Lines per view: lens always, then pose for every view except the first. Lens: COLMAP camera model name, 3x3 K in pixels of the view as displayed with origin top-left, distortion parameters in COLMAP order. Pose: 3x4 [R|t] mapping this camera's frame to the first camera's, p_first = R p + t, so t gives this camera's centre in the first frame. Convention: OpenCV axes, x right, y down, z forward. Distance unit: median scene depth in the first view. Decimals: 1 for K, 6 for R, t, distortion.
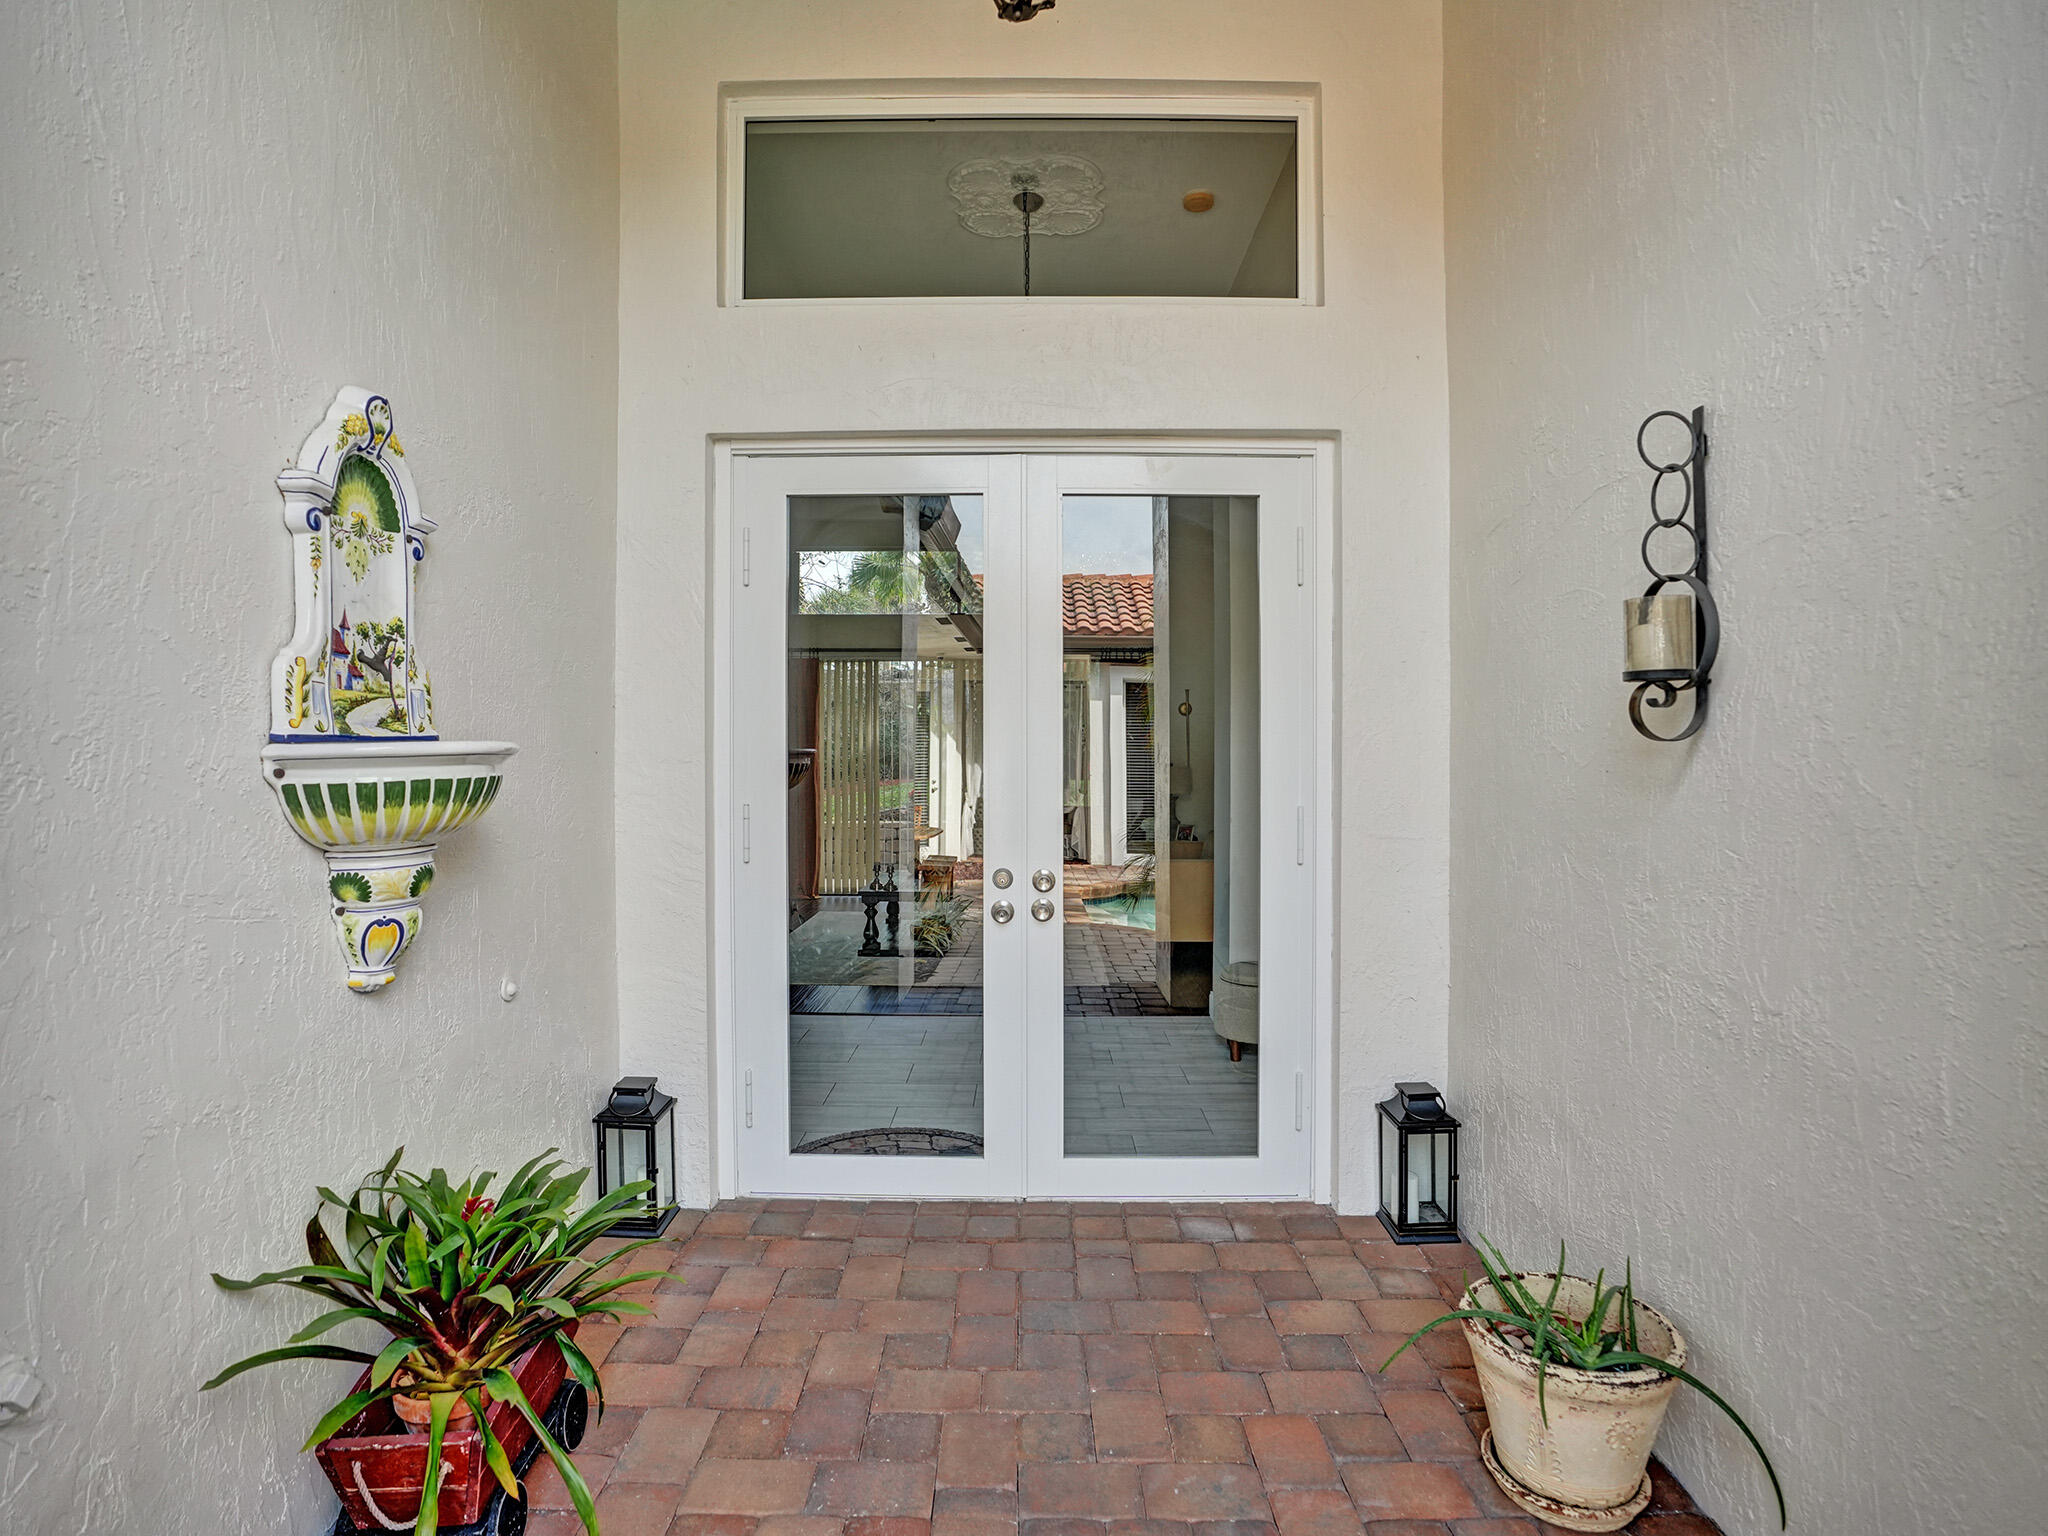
lens RADIAL K [[1072.4, 0, 1023.8], [0, 1072.4, 727.0], [0, 0, 1]] dist [-0.058008, 0.021711]
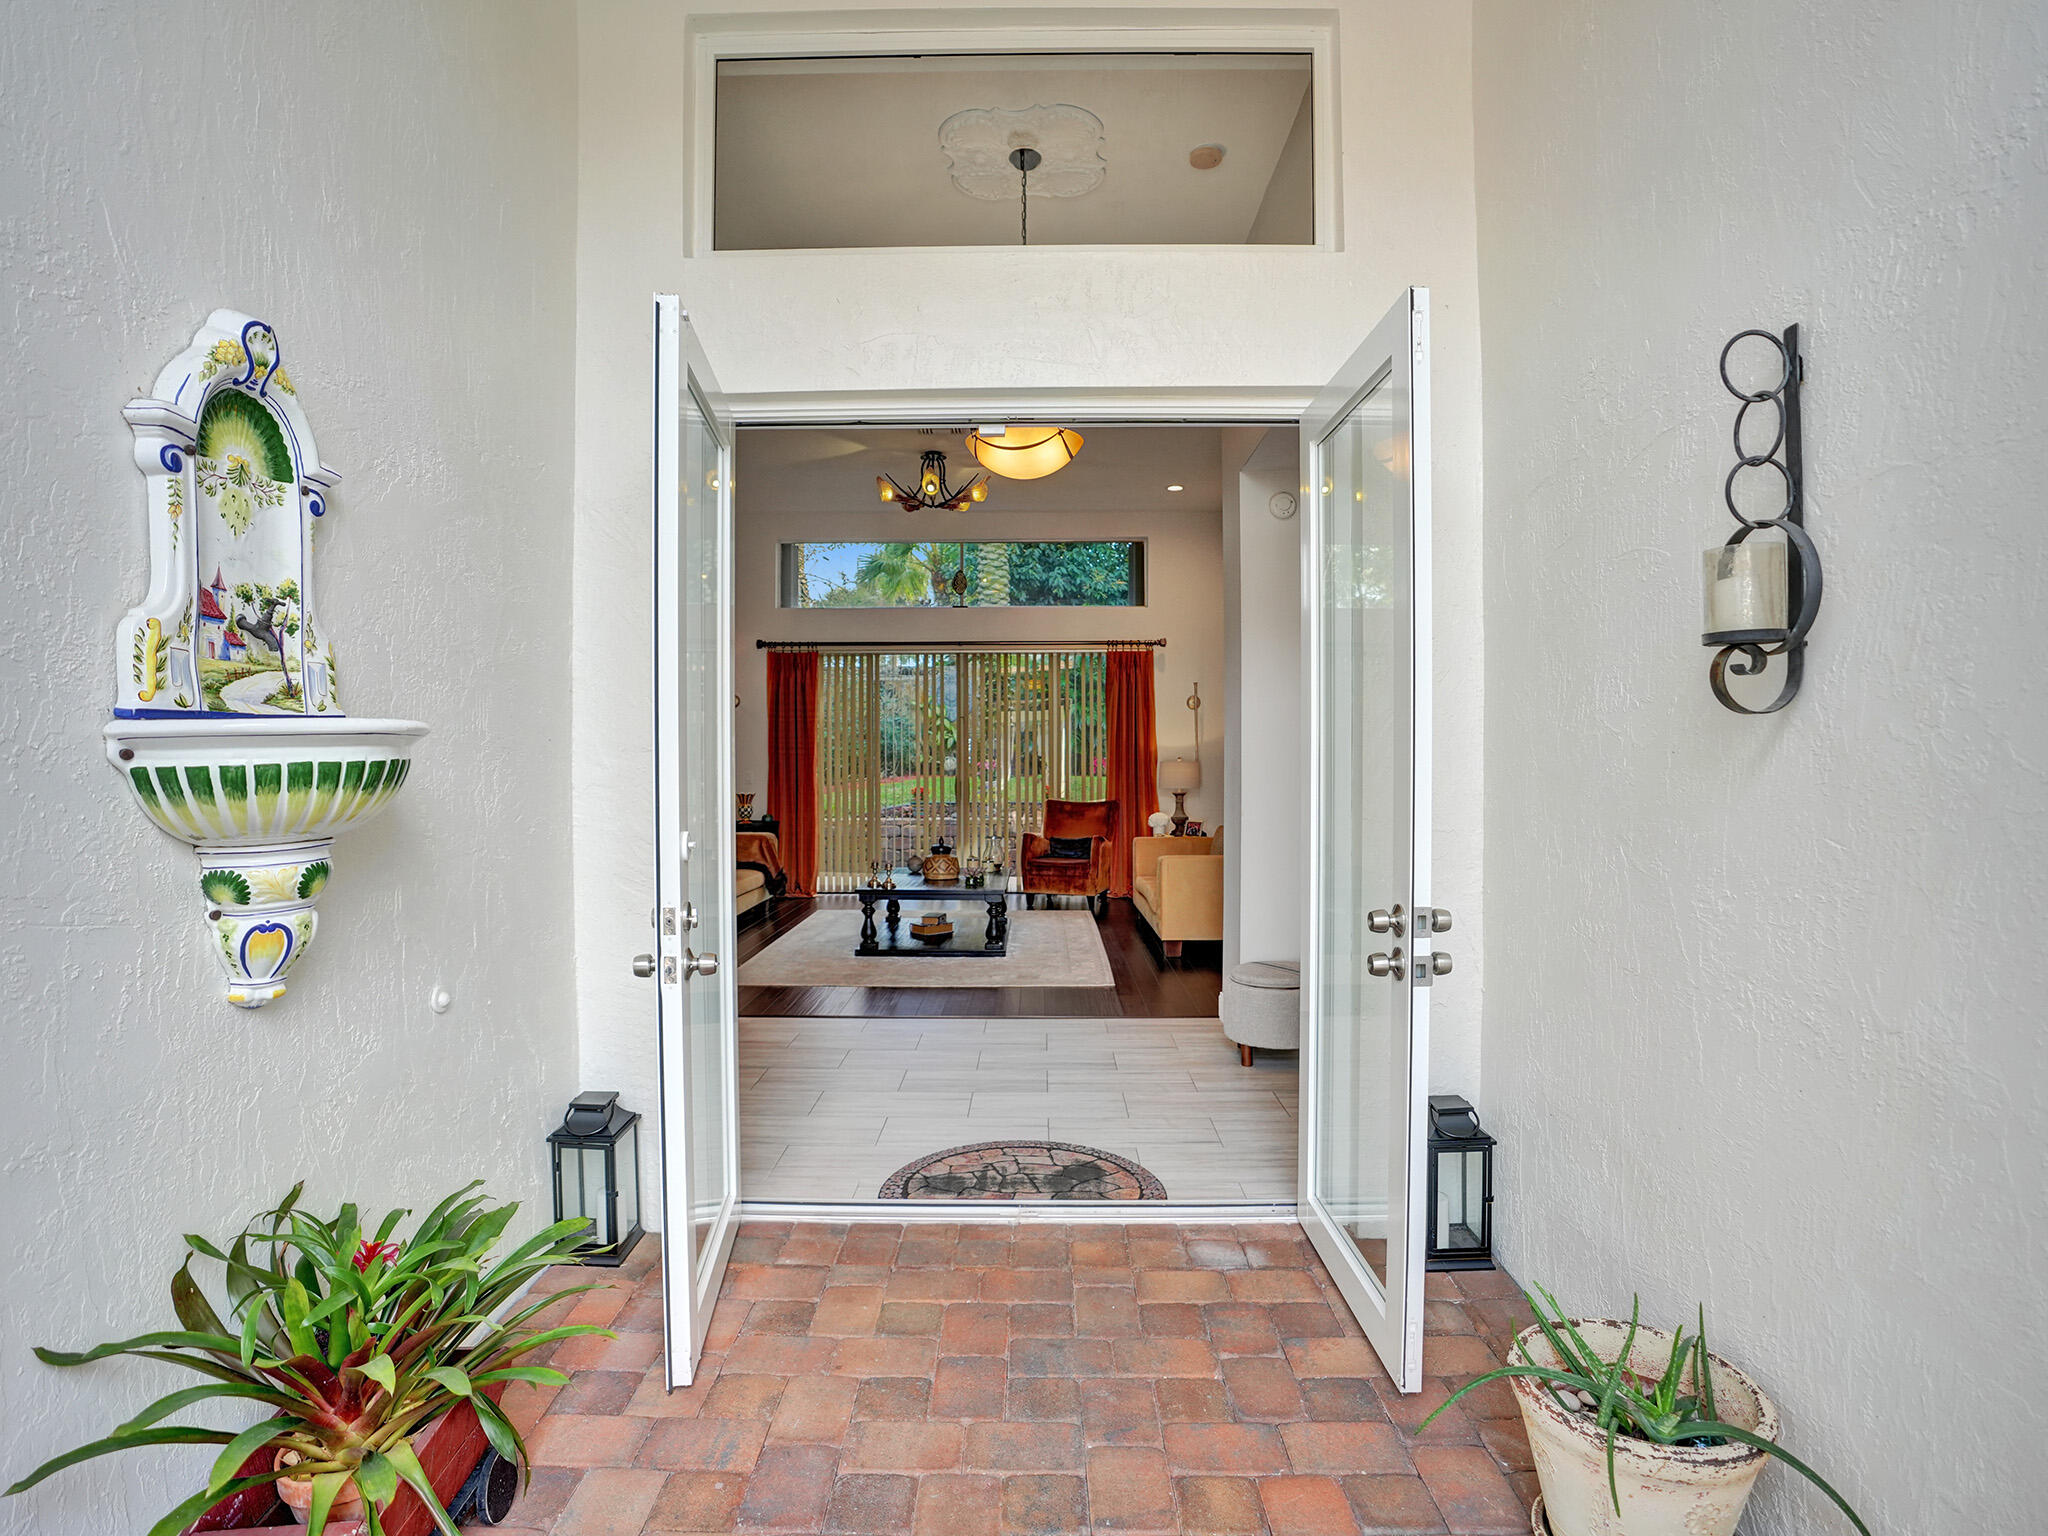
lens RADIAL K [[1072.4, 0, 1019.8], [0, 1072.4, 757.9], [0, 0, 1]] dist [-0.058008, 0.021711]
pose [[0.999935, -0.004665, -0.010405, 0.019164], [0.004989, 0.999499, 0.031257, 0.019606], [0.010254, -0.031307, 0.999457, 0.132547]]
